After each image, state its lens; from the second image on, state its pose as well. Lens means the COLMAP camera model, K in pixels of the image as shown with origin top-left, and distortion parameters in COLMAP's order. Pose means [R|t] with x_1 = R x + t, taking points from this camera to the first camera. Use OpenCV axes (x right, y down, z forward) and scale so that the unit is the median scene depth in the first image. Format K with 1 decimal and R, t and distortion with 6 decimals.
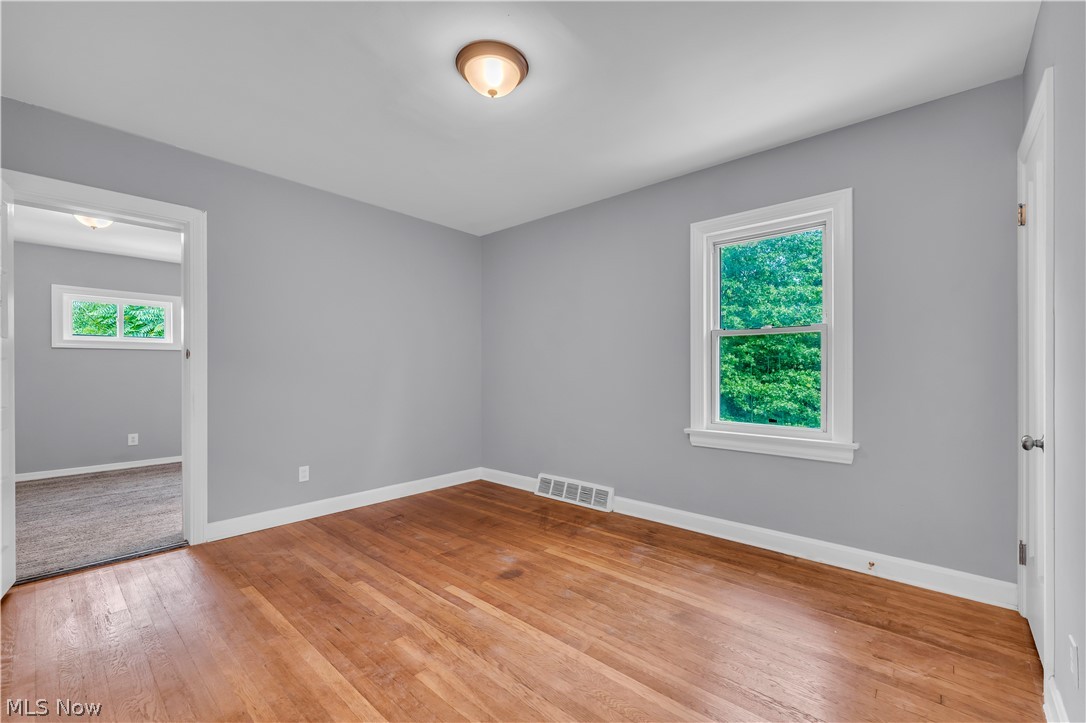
lens RADIAL K [[445.9, 0, 541.7], [0, 445.9, 369.2], [0, 0, 1]] dist [0.016268, -0.000204]
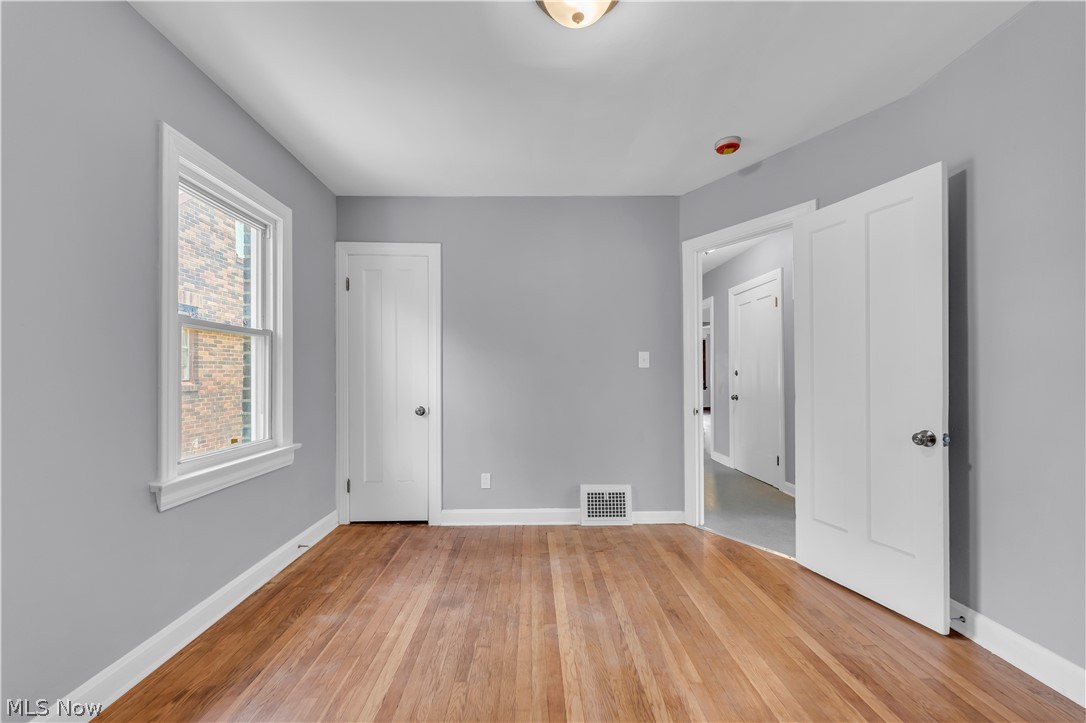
lens RADIAL K [[445.9, 0, 540.6], [0, 445.9, 367.5], [0, 0, 1]] dist [0.016268, -0.000204]
pose [[-0.690499, 0.017282, 0.723126, -0.605907], [0.002184, 0.999760, -0.021808, 0.003237], [-0.723330, -0.013479, -0.690371, 1.545302]]
